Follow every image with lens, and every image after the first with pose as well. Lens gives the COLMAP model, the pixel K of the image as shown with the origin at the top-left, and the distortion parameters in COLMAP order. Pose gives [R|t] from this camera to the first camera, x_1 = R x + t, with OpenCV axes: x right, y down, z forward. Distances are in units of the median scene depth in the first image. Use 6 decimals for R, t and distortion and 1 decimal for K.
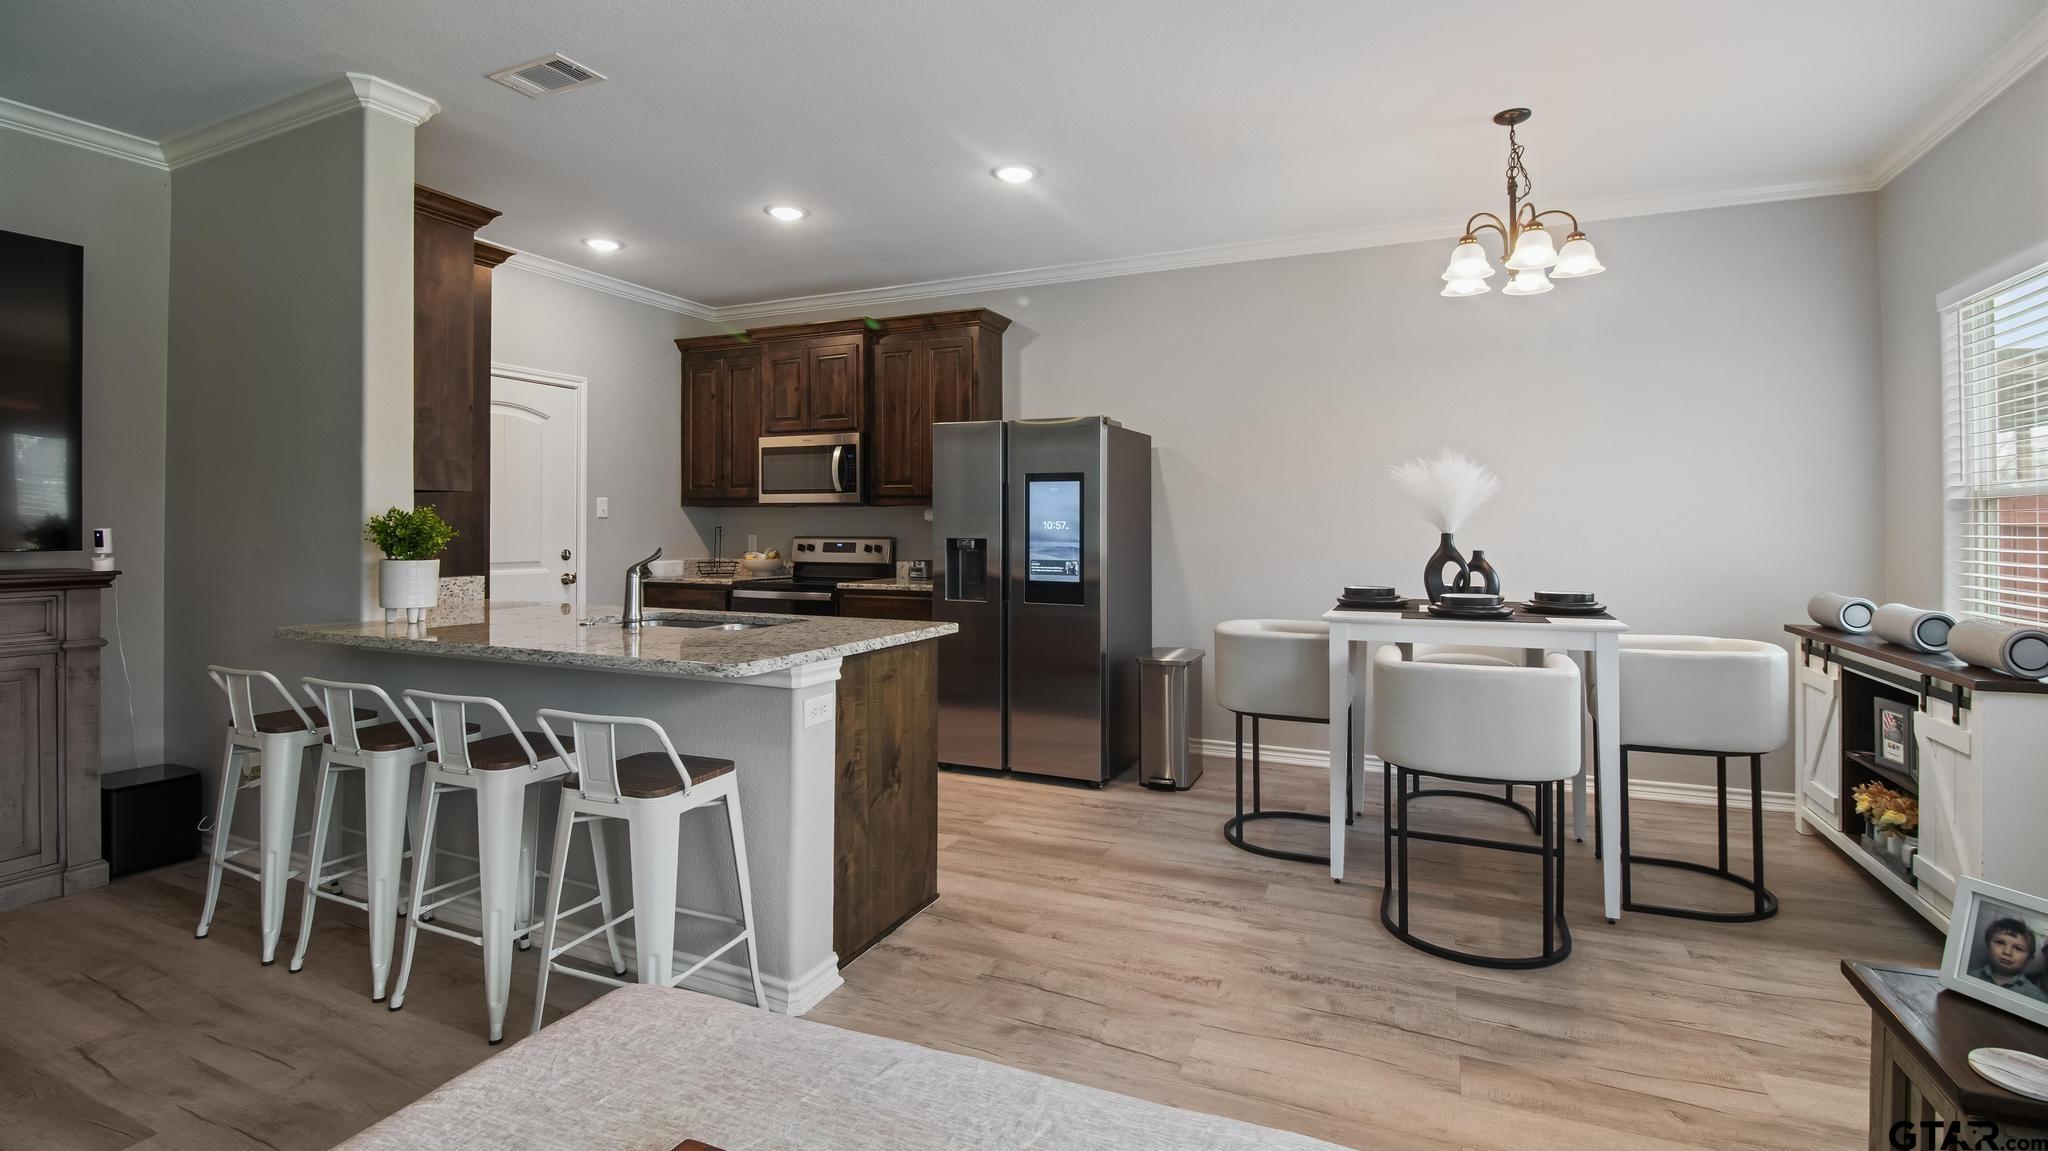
lens RADIAL K [[961.8, 0, 1031.3], [0, 961.8, 532.3], [0, 0, 1]] dist [-0.003430, -0.012238]
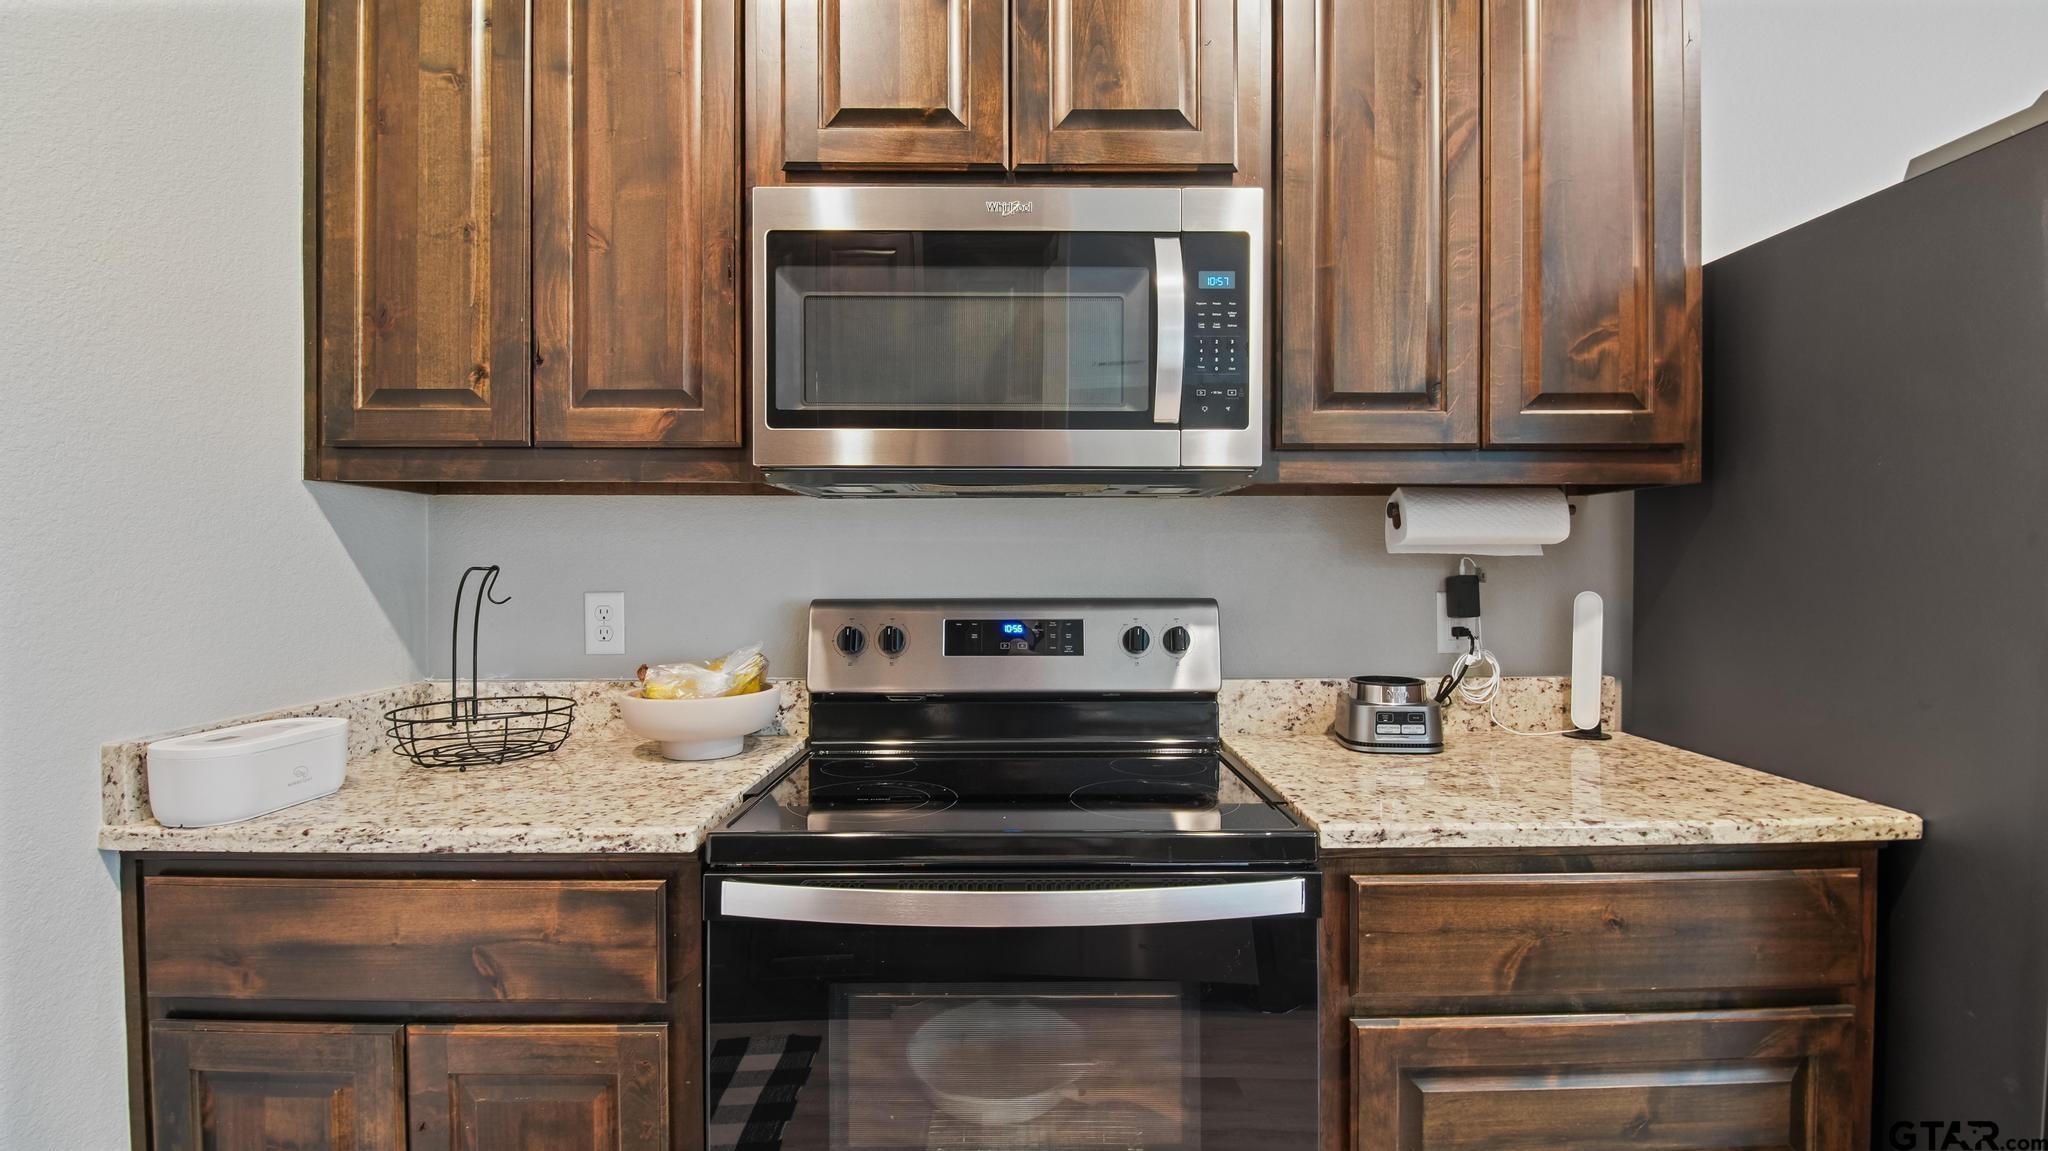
lens RADIAL K [[959.8, 0, 1017.6], [0, 959.8, 566.2], [0, 0, 1]] dist [-0.003151, -0.000458]
pose [[0.908045, -0.005046, 0.418842, -0.412884], [0.004497, 0.999987, 0.002298, -0.007589], [-0.418848, -0.000203, 0.908056, 0.968841]]
